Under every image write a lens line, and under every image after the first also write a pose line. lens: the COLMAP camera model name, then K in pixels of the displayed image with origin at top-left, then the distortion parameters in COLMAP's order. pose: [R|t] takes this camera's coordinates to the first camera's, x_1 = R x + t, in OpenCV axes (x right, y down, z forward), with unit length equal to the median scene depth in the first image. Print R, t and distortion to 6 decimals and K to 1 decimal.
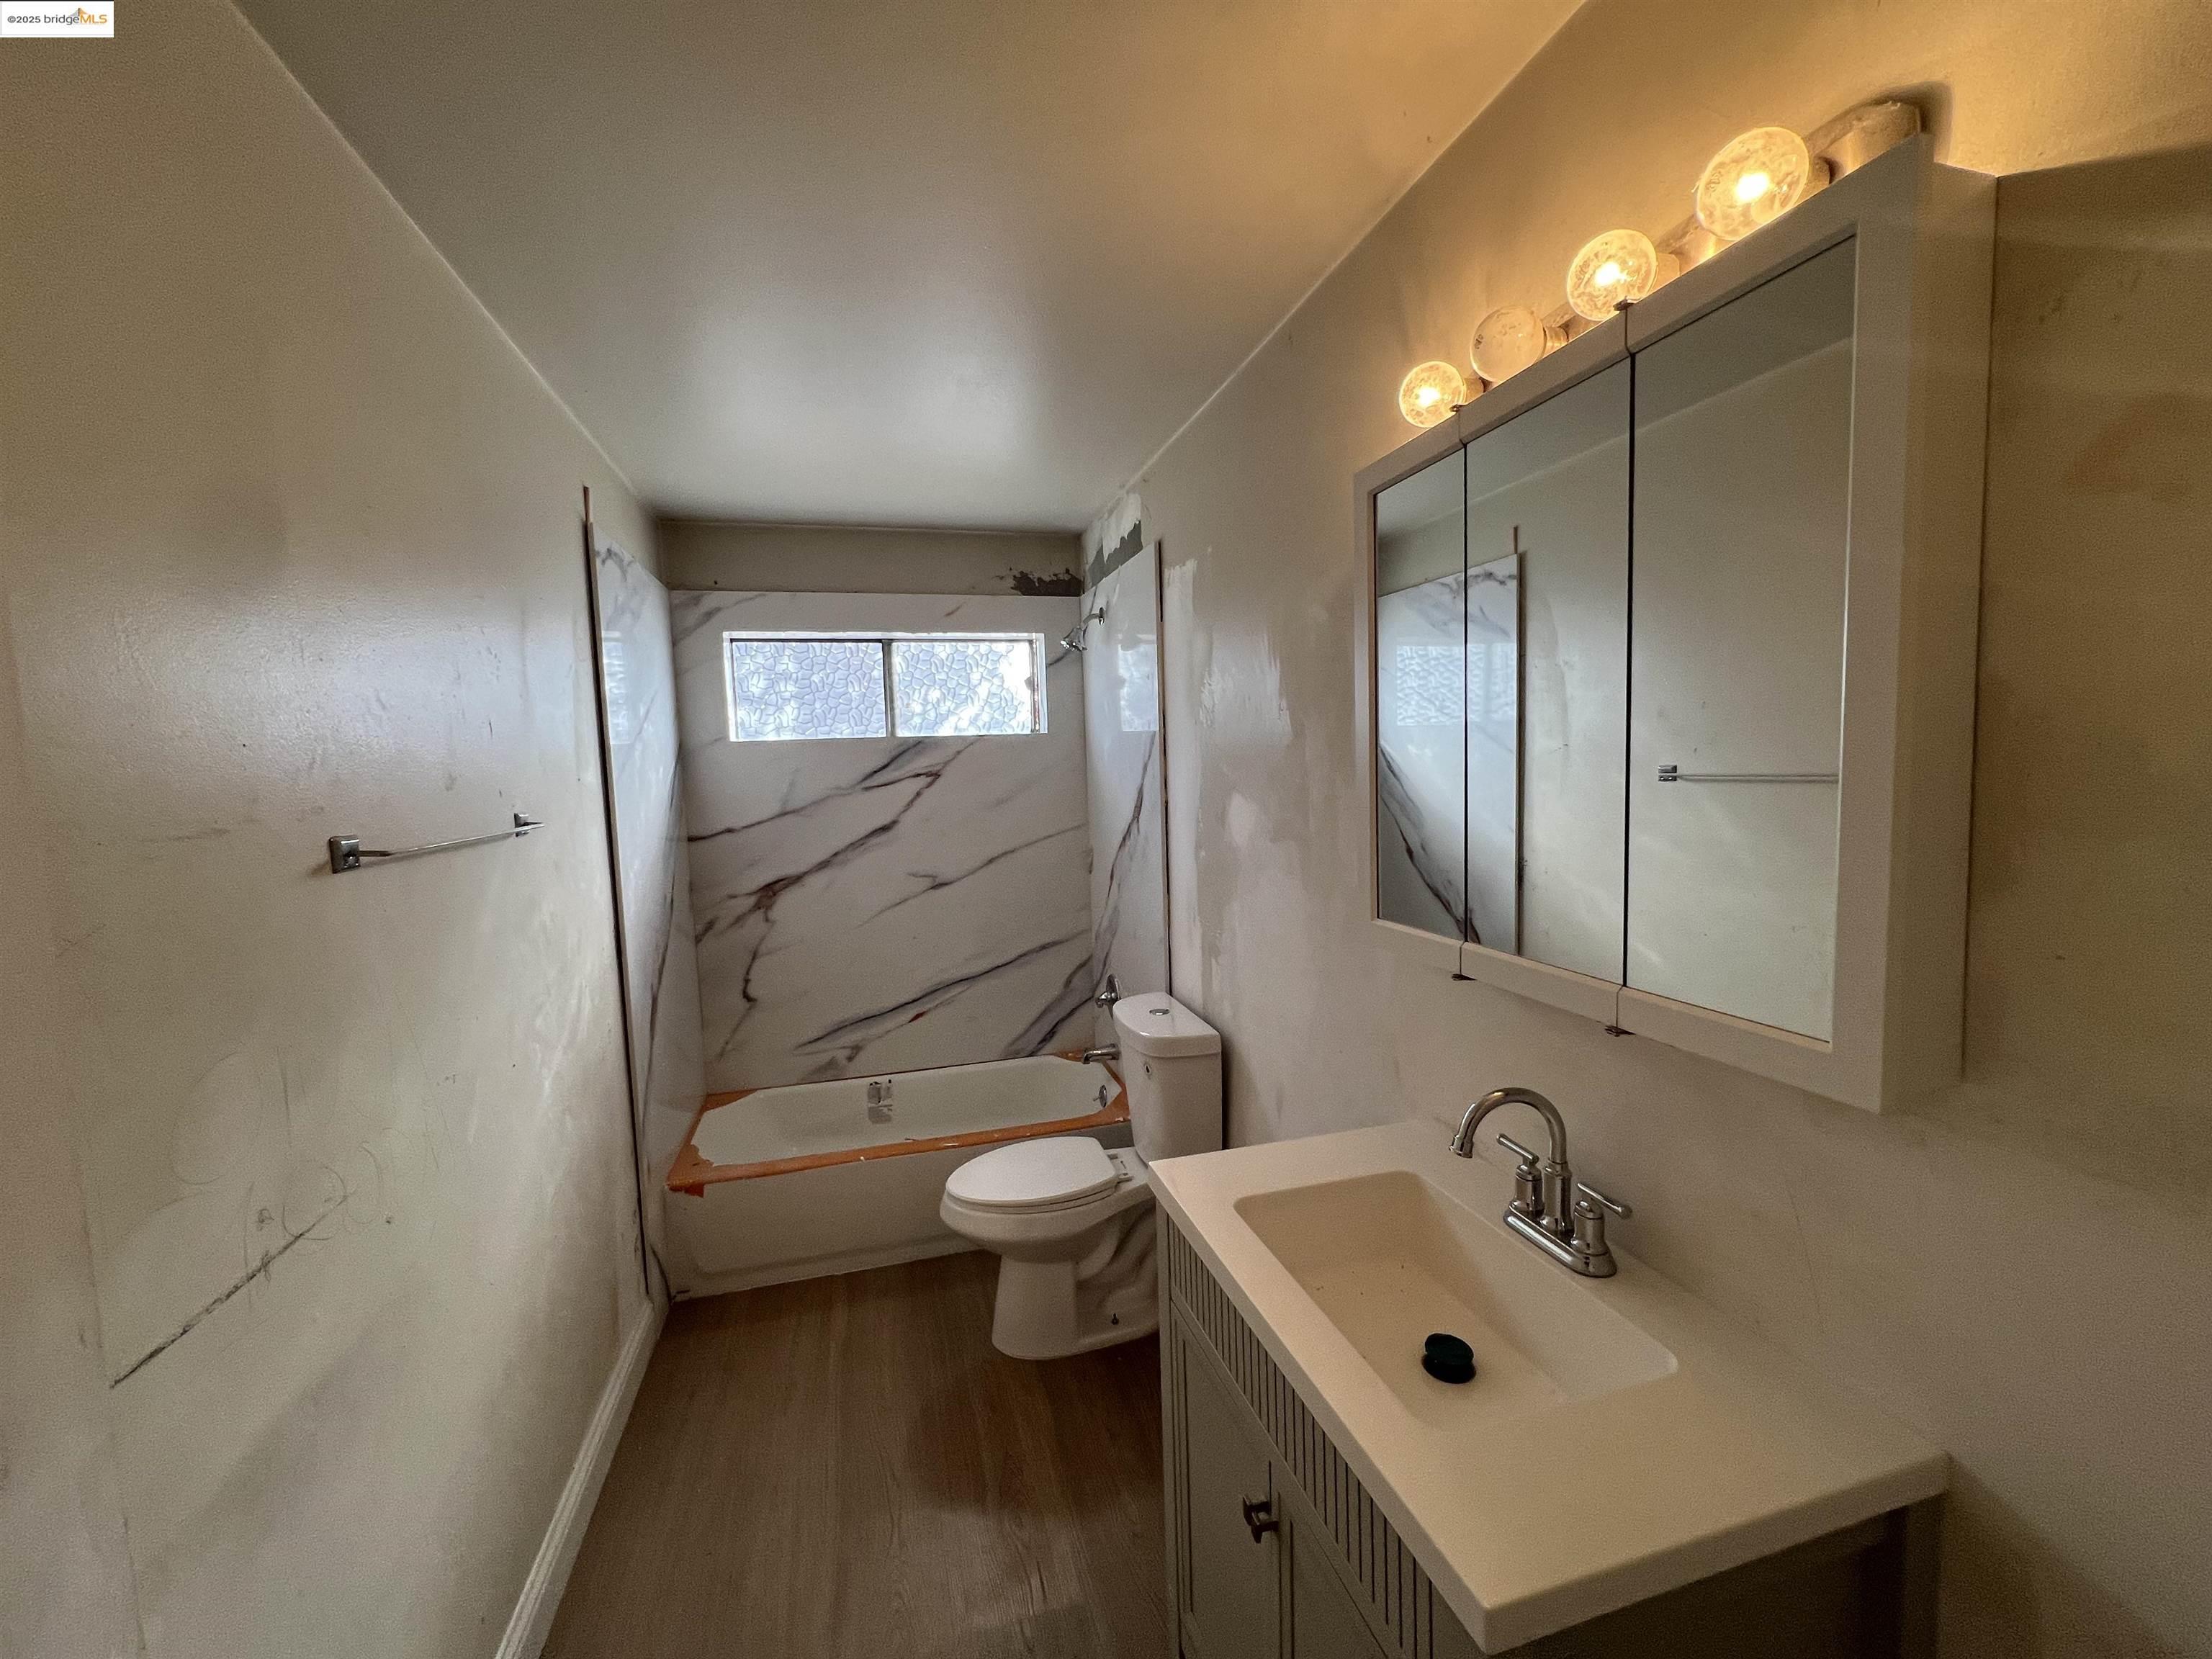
lens RADIAL K [[883.6, 0, 1106.3], [0, 883.6, 833.3], [0, 0, 1]] dist [-0.001716, 0.000151]
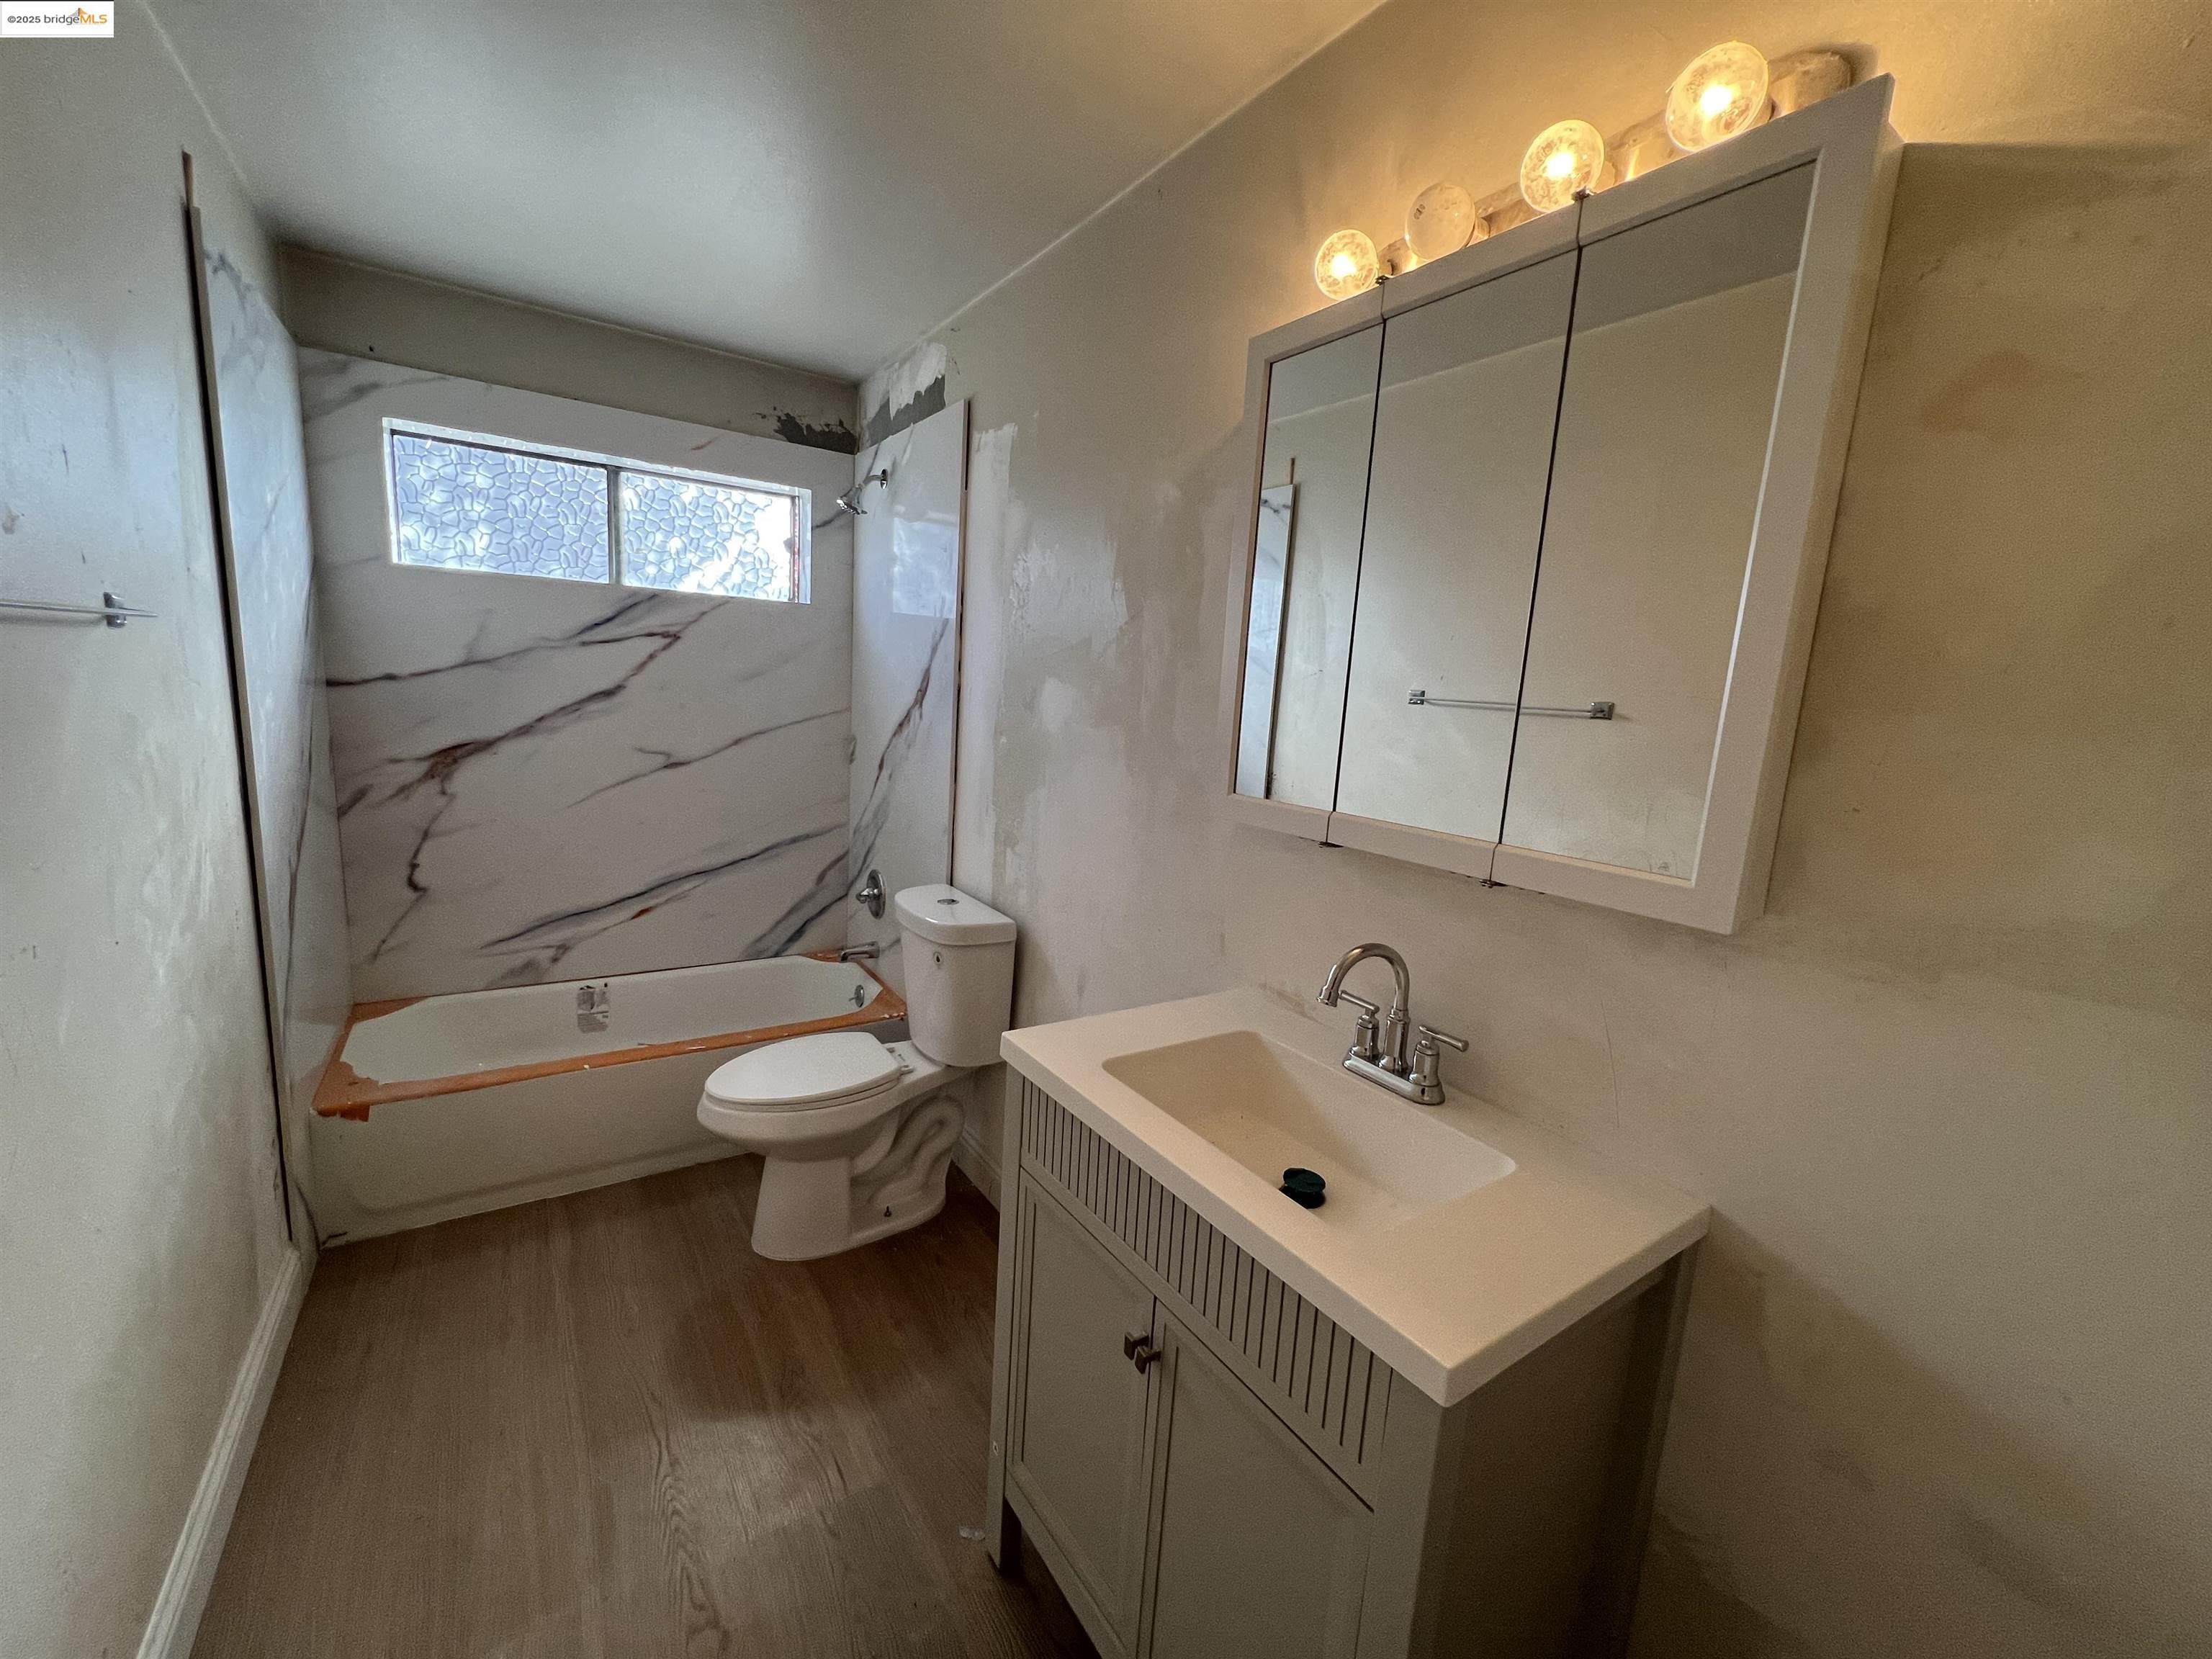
lens RADIAL K [[883.6, 0, 1106.3], [0, 883.6, 833.3], [0, 0, 1]] dist [-0.001716, 0.000151]
pose [[0.944703, 0.038741, 0.325630, -0.085026], [-0.067640, 0.994664, 0.077897, 0.037206], [-0.320875, -0.095615, 0.942283, 0.038568]]
